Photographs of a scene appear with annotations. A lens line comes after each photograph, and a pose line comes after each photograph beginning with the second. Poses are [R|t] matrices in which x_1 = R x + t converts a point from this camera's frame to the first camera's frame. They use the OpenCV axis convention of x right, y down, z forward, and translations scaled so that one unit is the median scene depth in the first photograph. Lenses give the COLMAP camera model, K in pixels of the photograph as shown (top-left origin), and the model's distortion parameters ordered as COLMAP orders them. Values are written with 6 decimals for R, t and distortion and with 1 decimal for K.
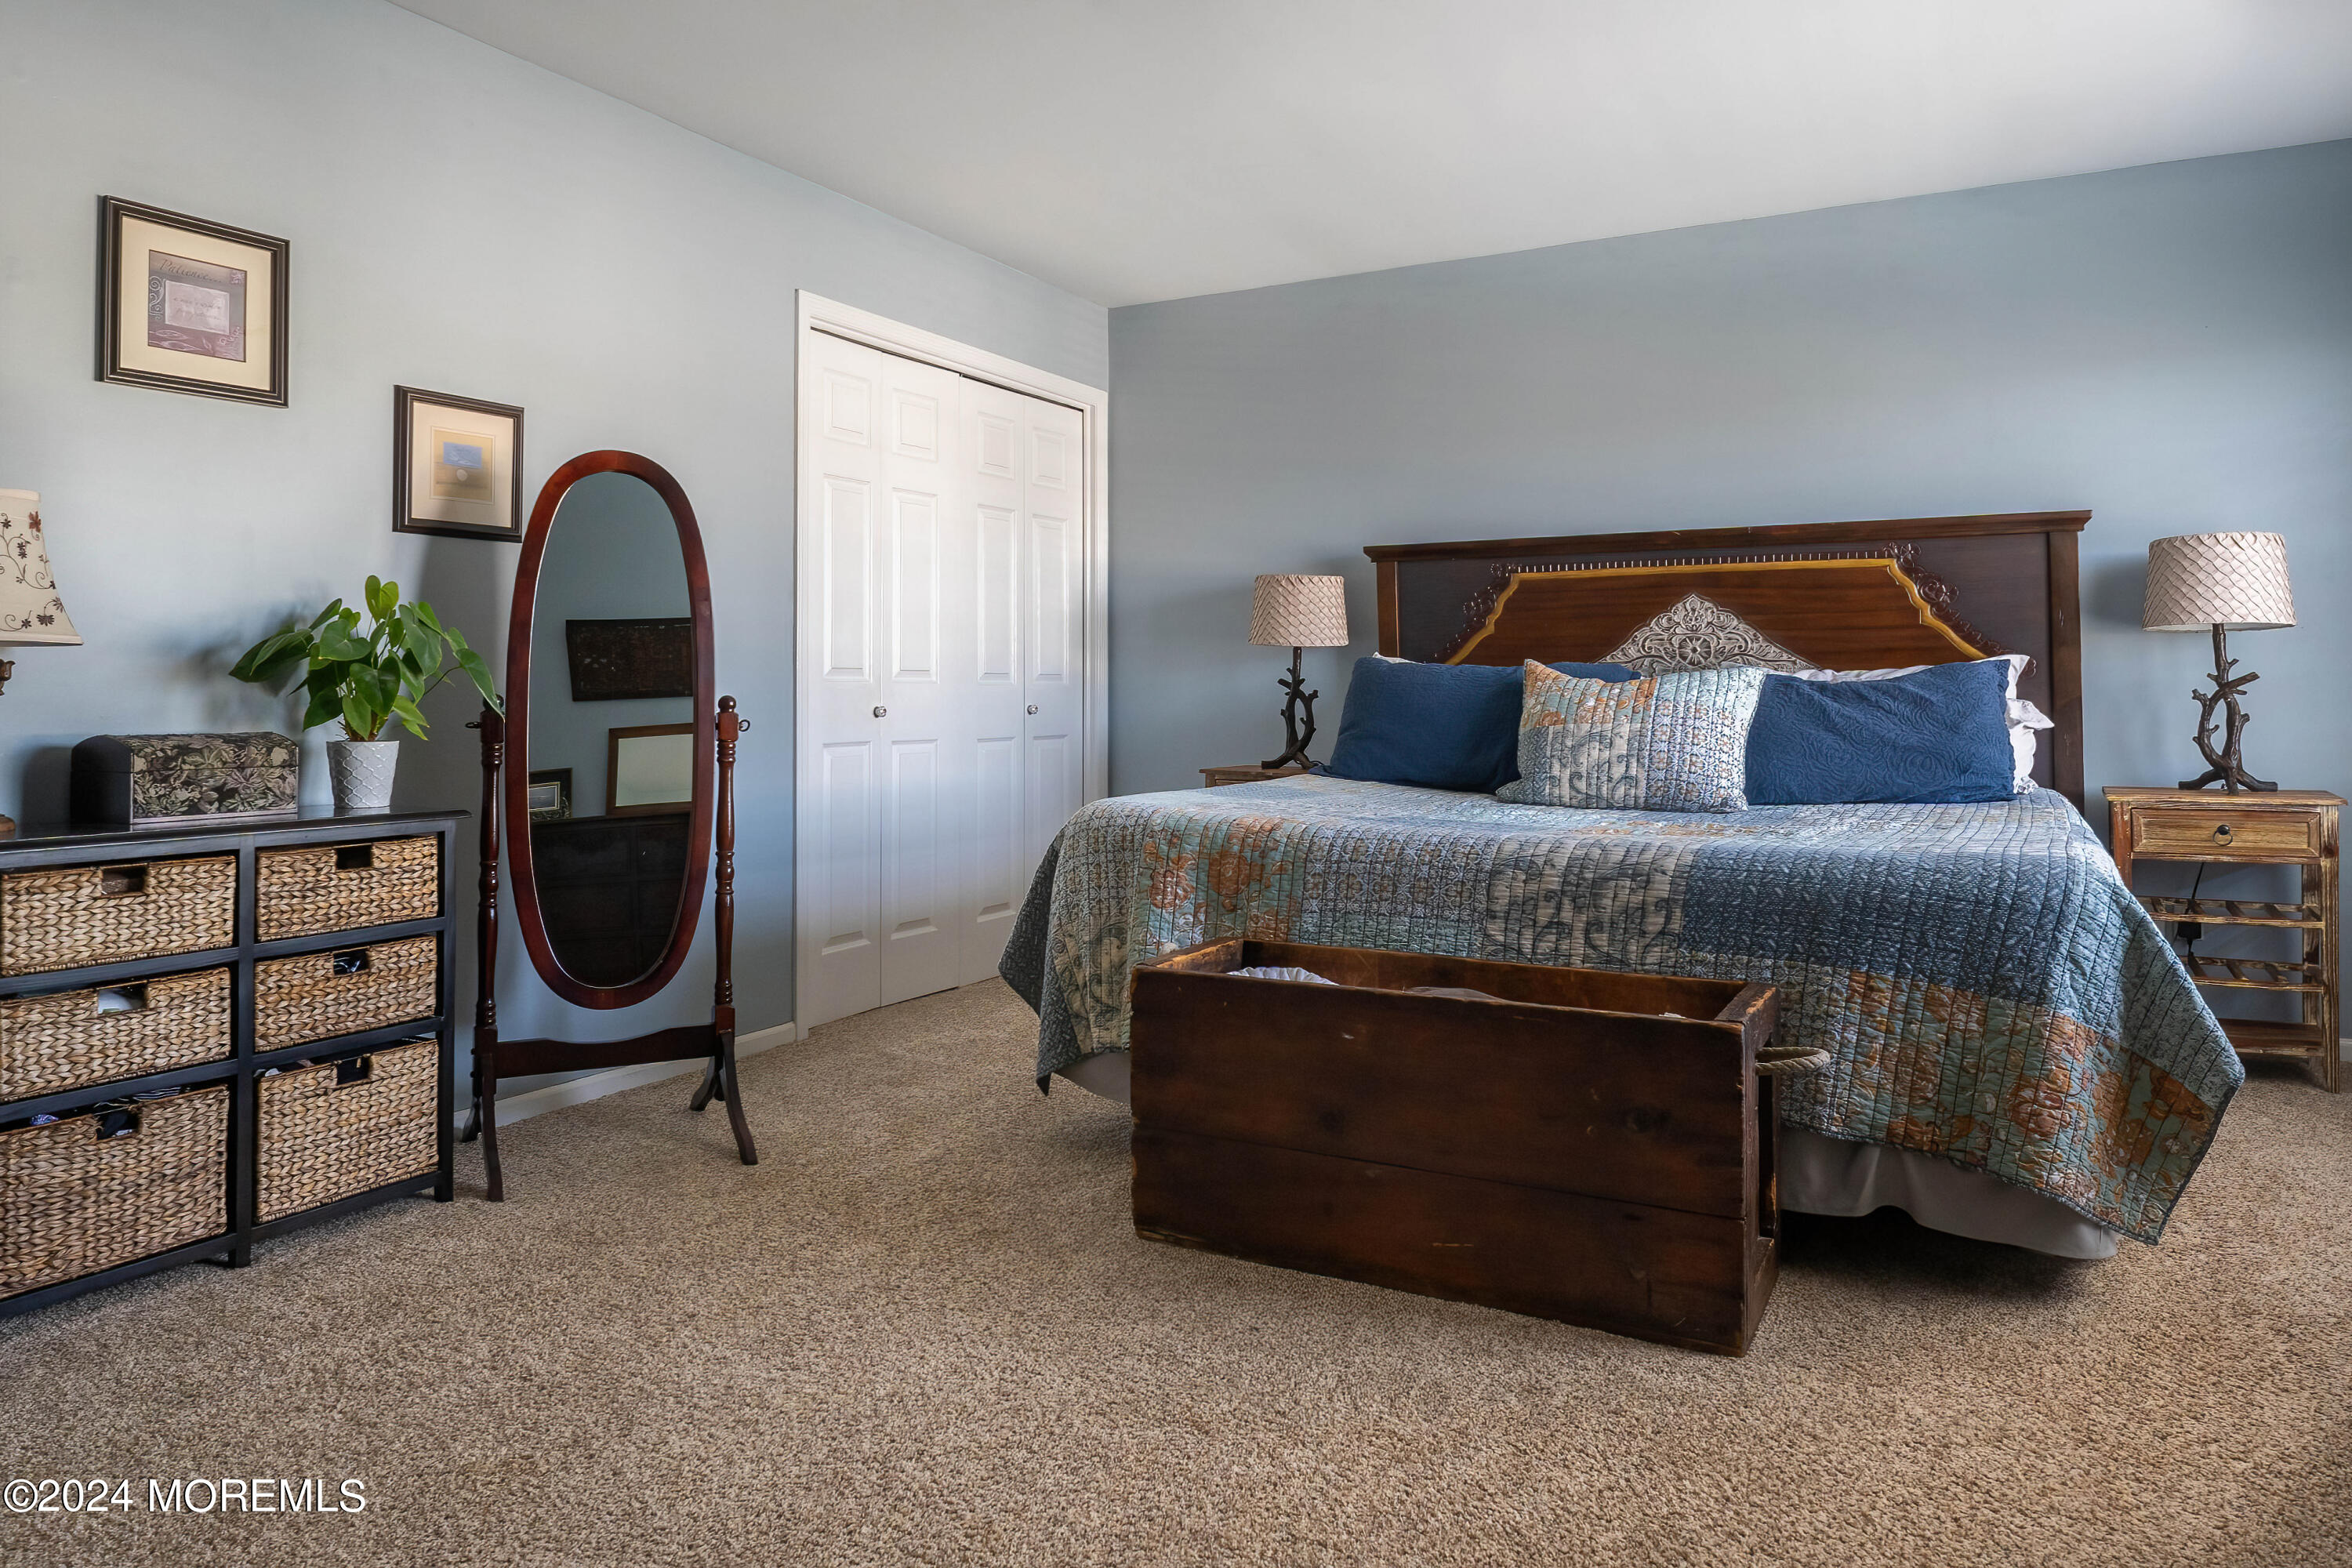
lens RADIAL K [[1513.8, 0, 1191.6], [0, 1513.8, 679.2], [0, 0, 1]] dist [-0.023725, -0.004555]
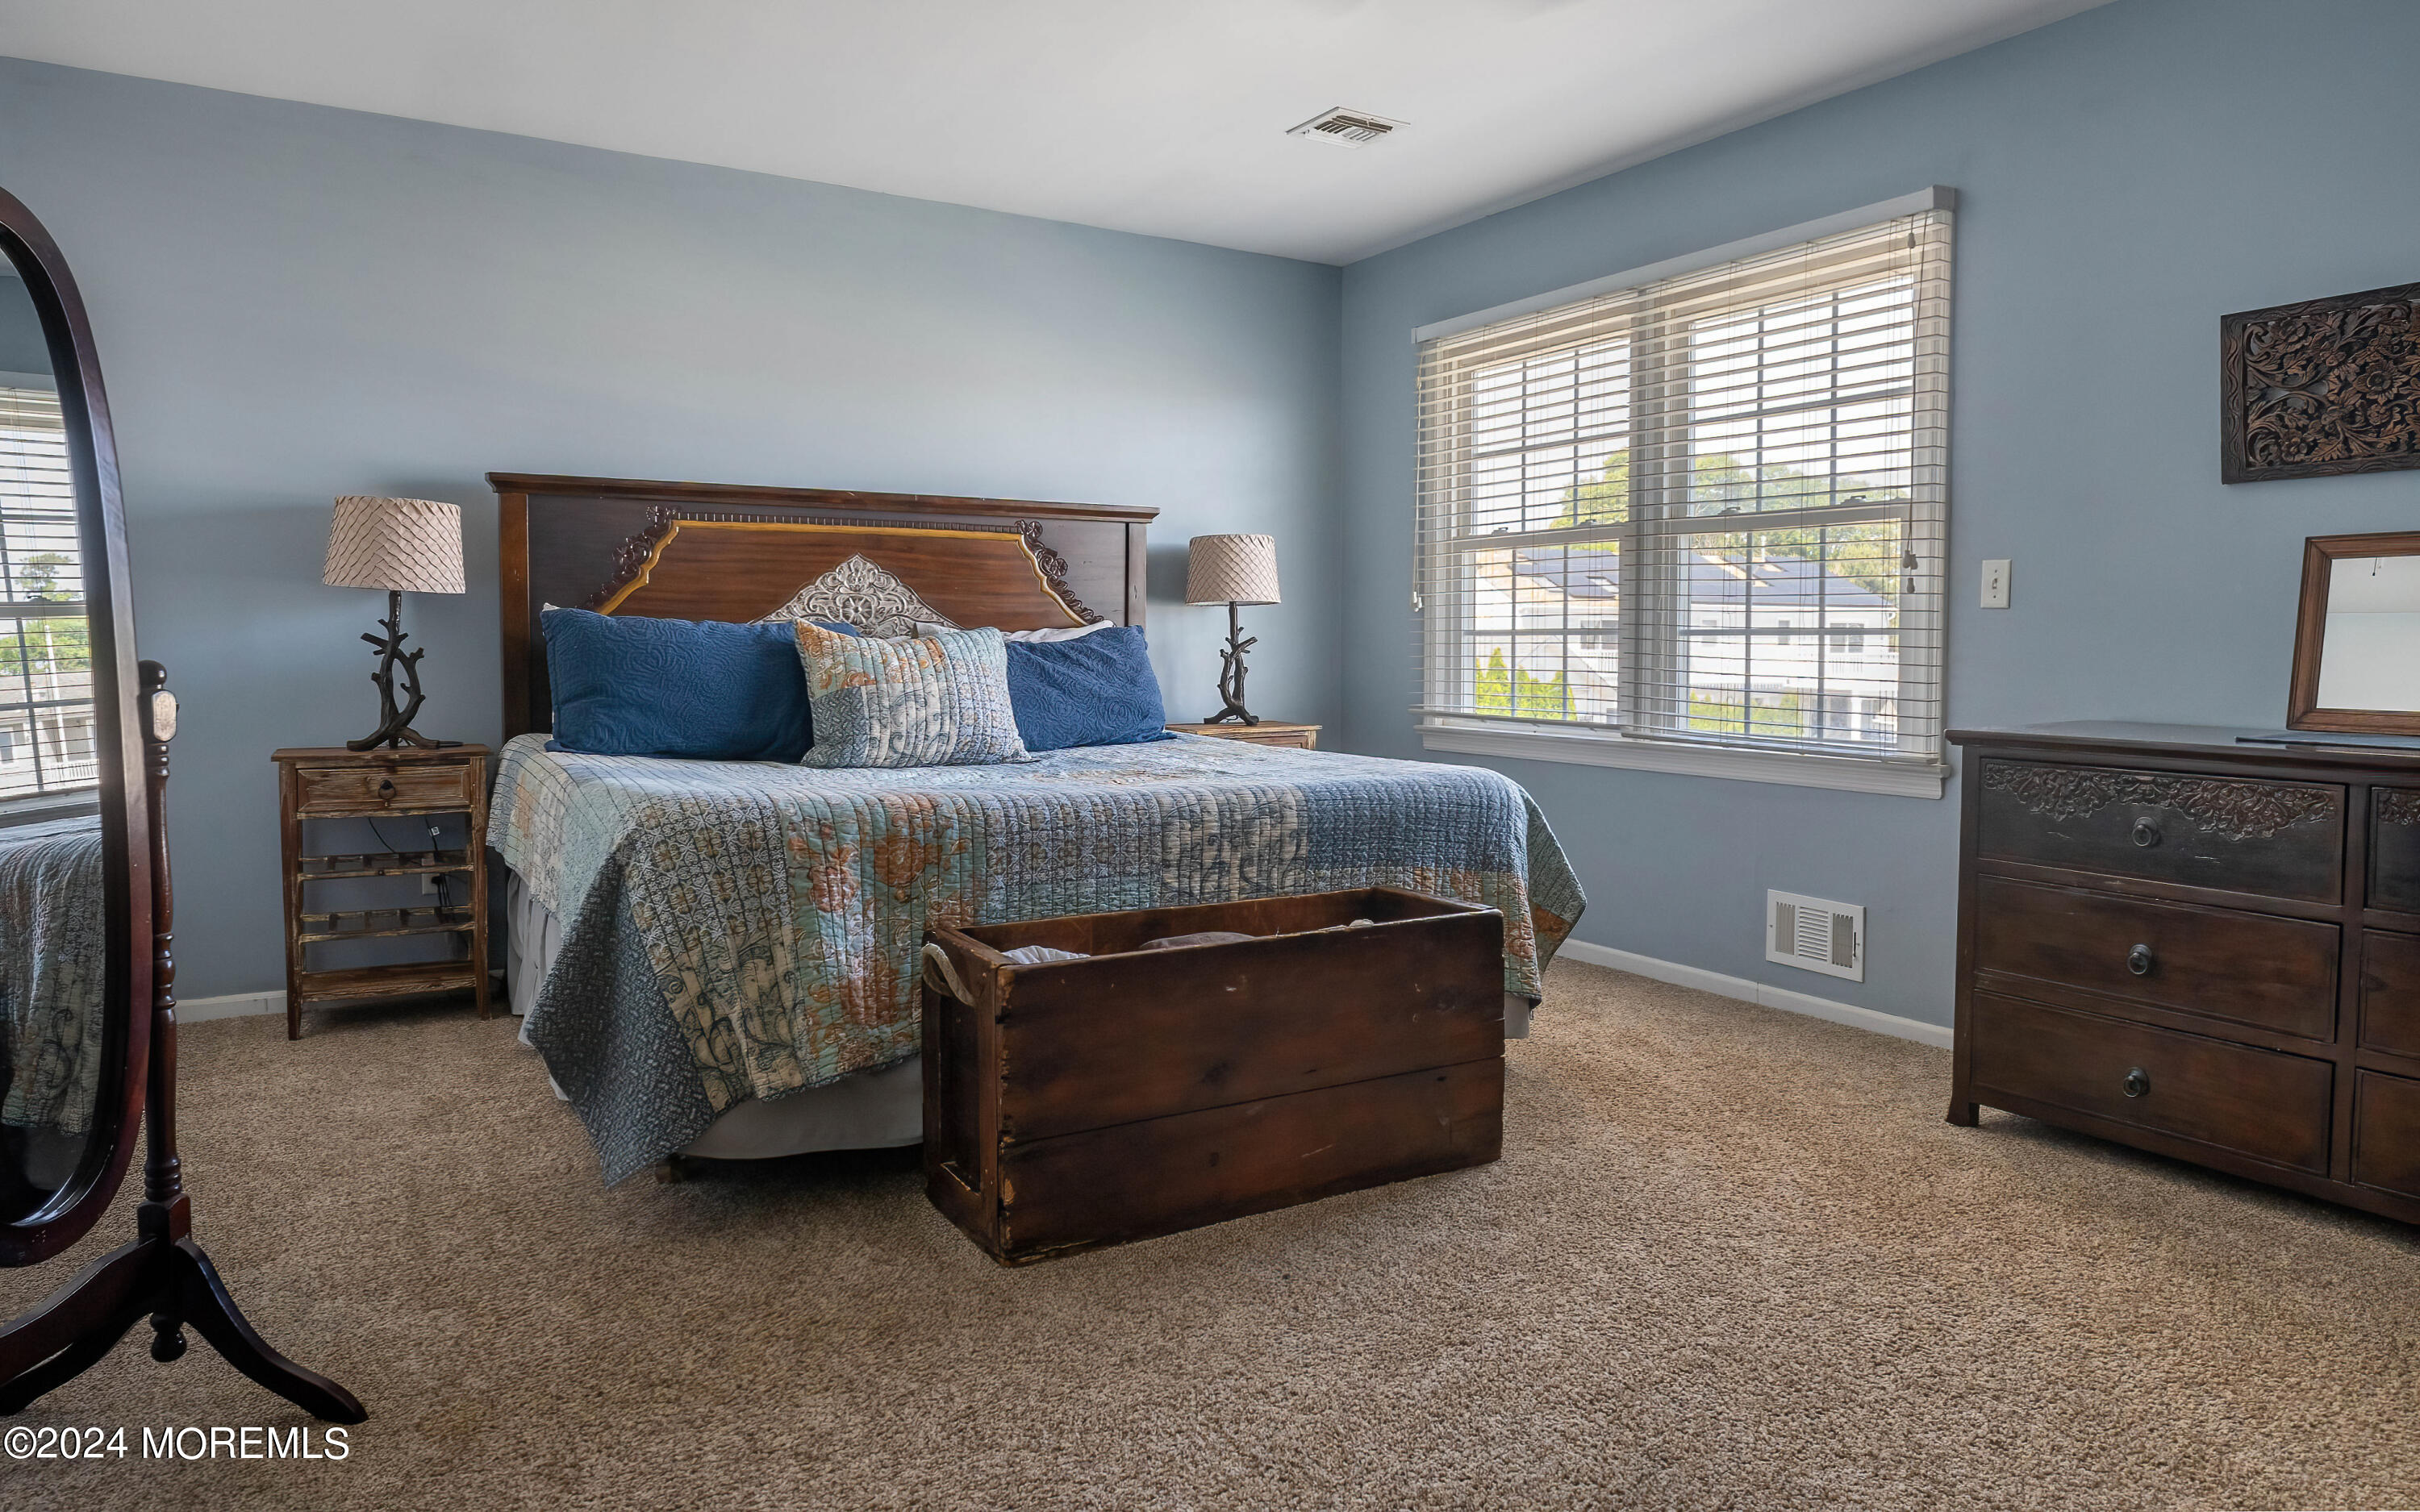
lens RADIAL K [[1502.8, 0, 1211.4], [0, 1502.8, 751.5], [0, 0, 1]] dist [-0.020433, 0.000373]
pose [[0.505930, -0.058014, 0.860621, -0.507162], [-0.009988, 0.997275, 0.073098, -0.000368], [-0.862517, -0.045578, 0.503972, 0.327320]]
